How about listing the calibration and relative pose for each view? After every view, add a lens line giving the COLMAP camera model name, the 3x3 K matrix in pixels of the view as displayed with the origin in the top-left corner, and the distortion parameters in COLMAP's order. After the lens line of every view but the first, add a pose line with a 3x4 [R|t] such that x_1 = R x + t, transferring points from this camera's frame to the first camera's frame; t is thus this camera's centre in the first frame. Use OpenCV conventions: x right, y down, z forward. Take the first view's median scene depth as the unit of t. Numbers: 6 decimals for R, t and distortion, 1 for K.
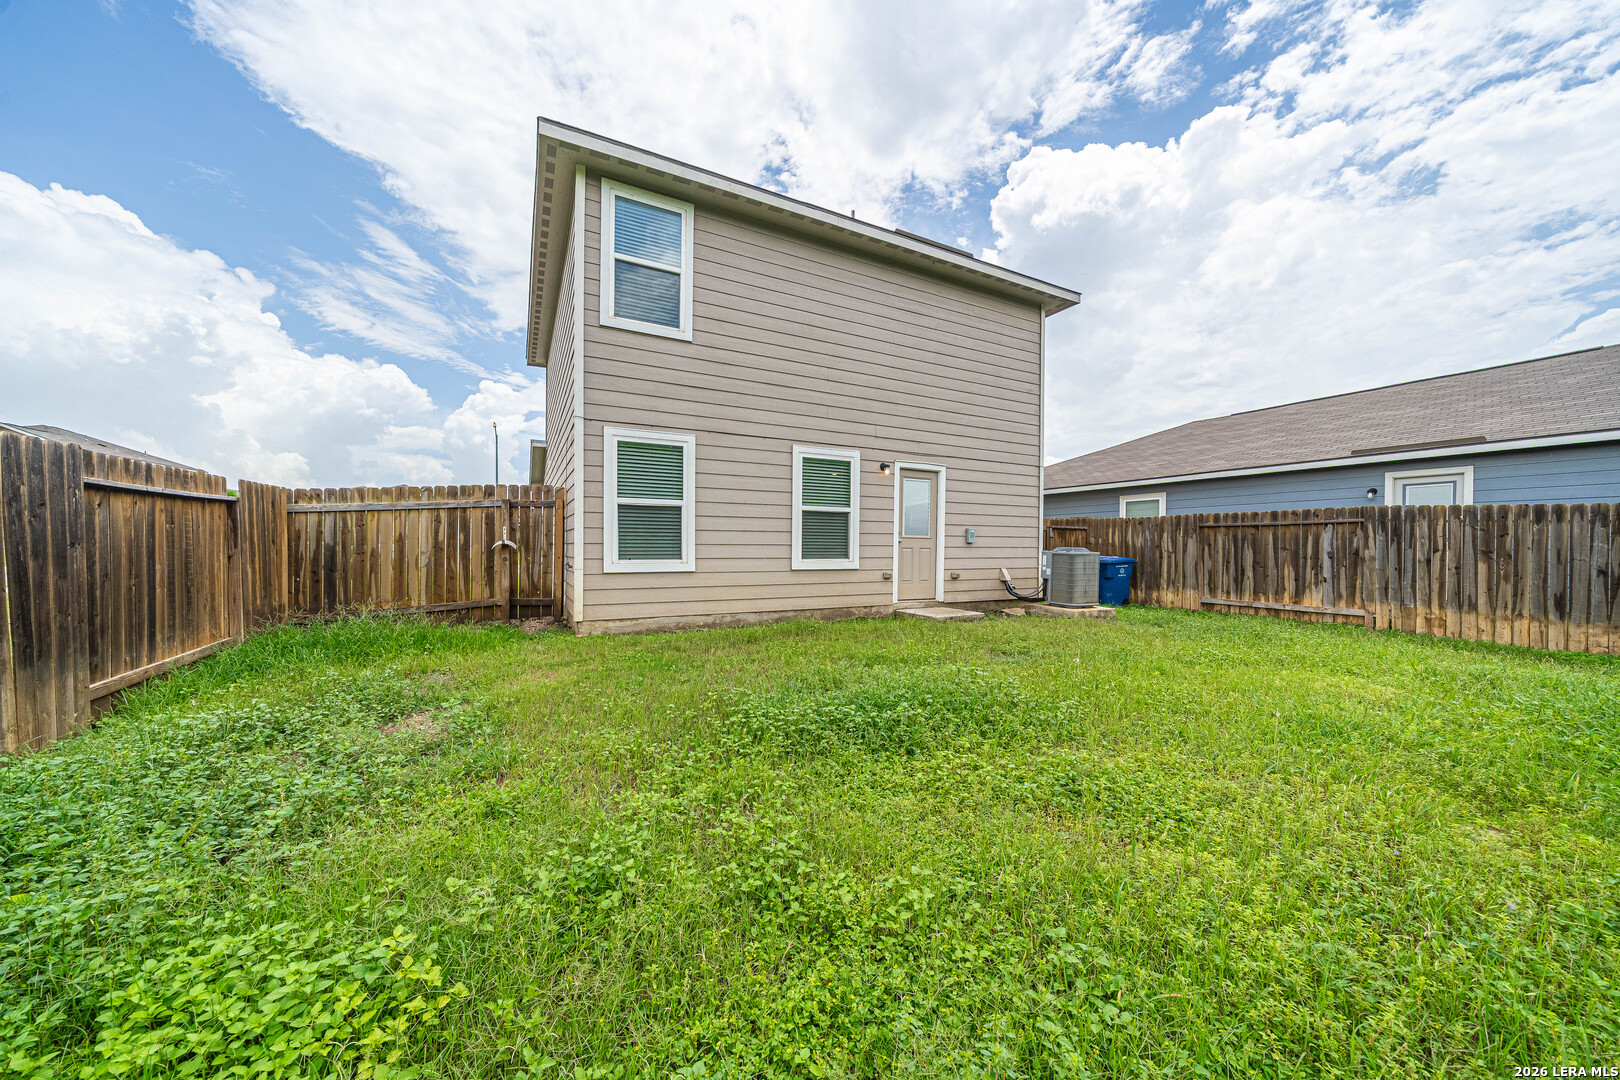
lens RADIAL K [[560.3, 0, 797.2], [0, 560.3, 548.2], [0, 0, 1]] dist [0.000708, 0.000187]
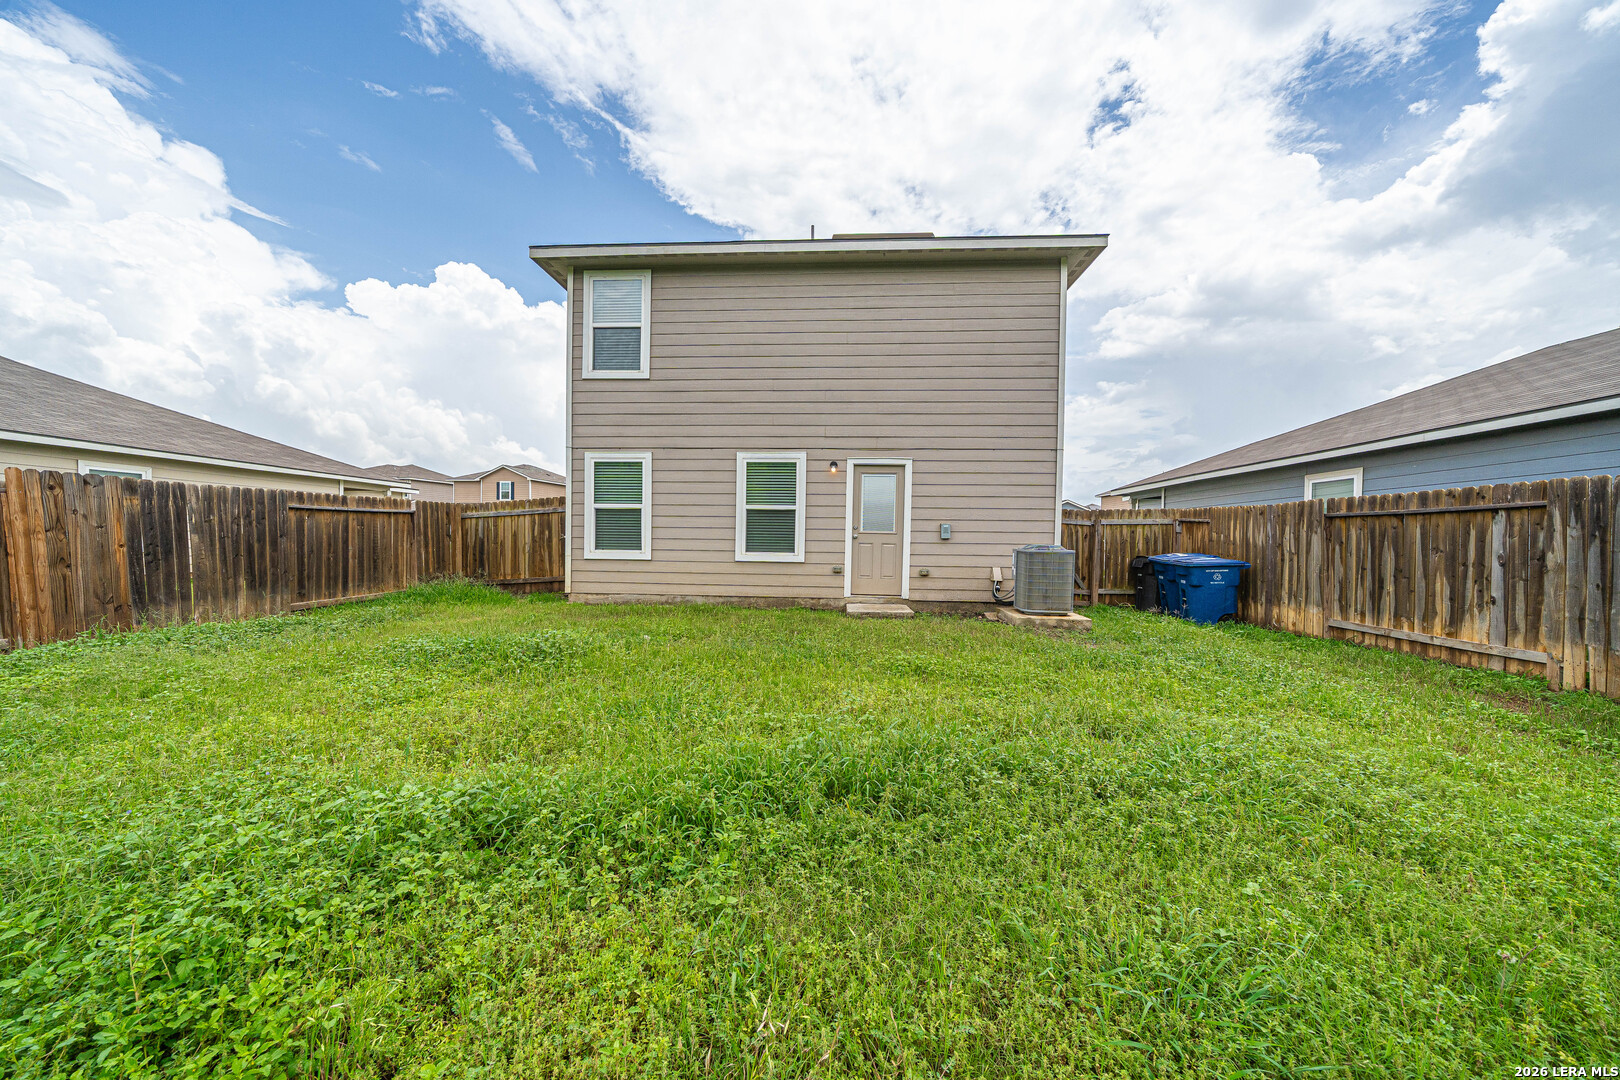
lens RADIAL K [[560.3, 0, 796.8], [0, 560.3, 548.4], [0, 0, 1]] dist [0.000708, 0.000187]
pose [[0.854209, 0.013237, -0.519762, 0.630731], [-0.009495, 0.999906, 0.009861, -0.000172], [0.519844, -0.003488, 0.854254, 0.074441]]
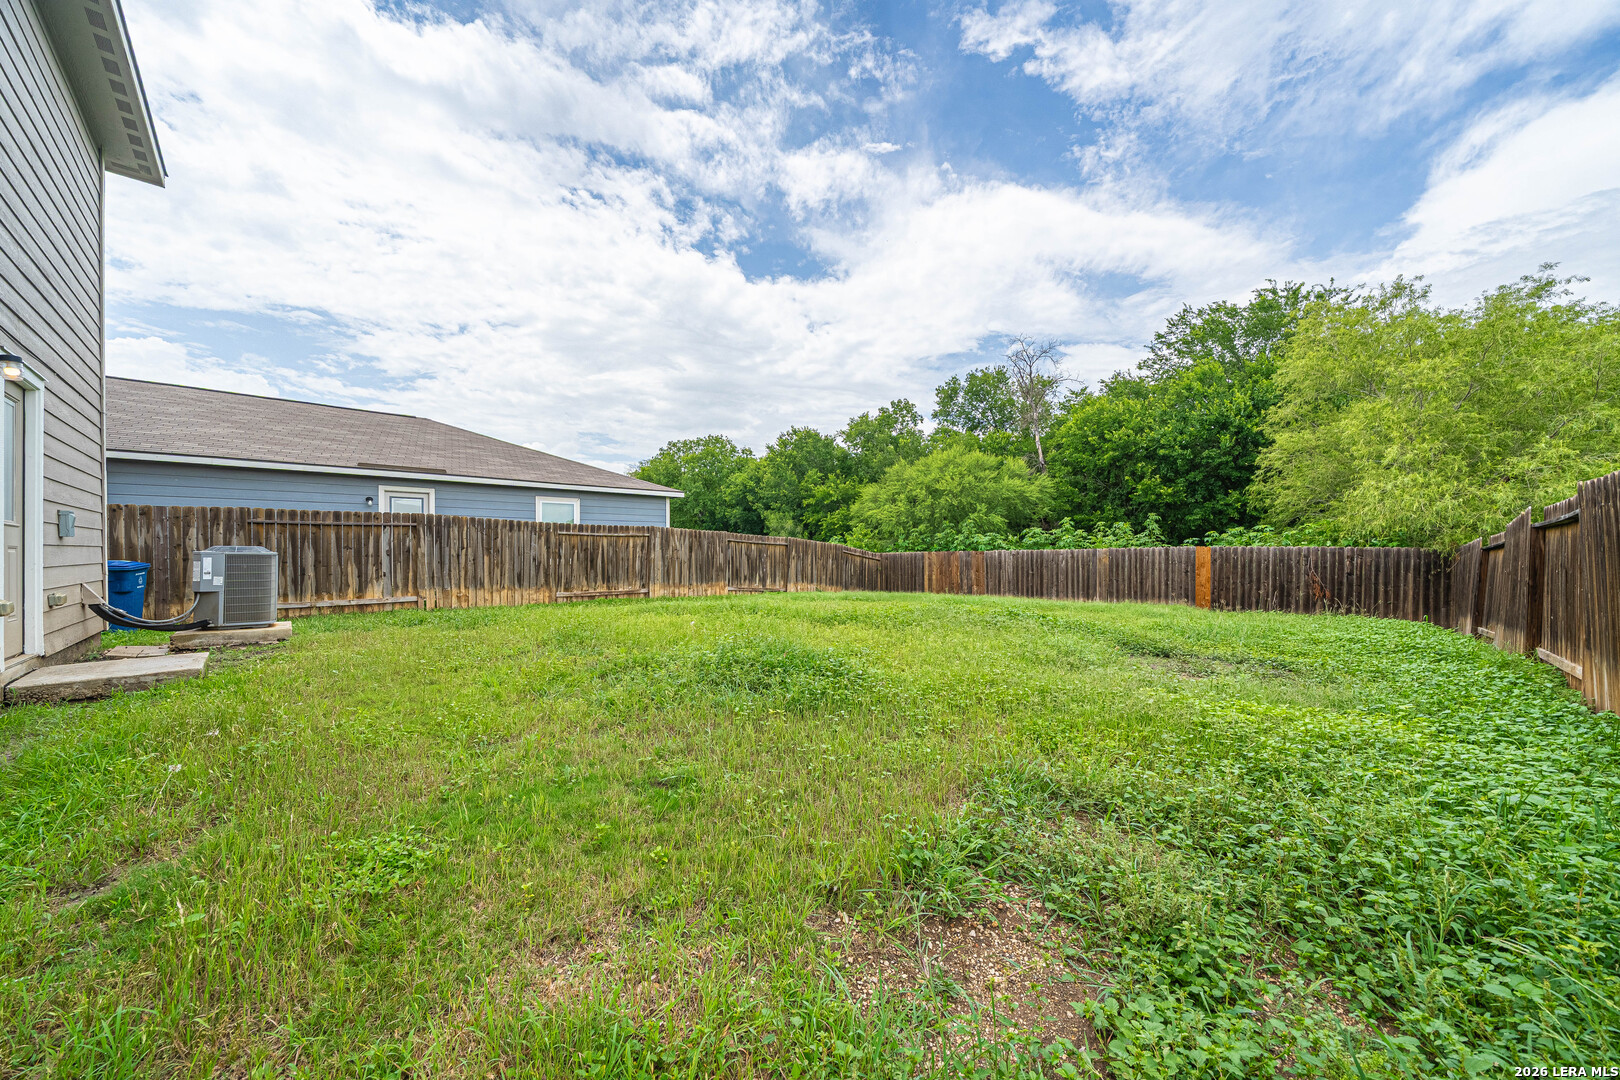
lens RADIAL K [[560.3, 0, 805.4], [0, 560.3, 553.6], [0, 0, 1]] dist [0.000708, 0.000187]
pose [[-0.286314, -0.011999, 0.958061, -0.431444], [0.006714, 0.999872, 0.014529, 0.002704], [-0.958112, 0.010592, -0.286197, 0.519152]]
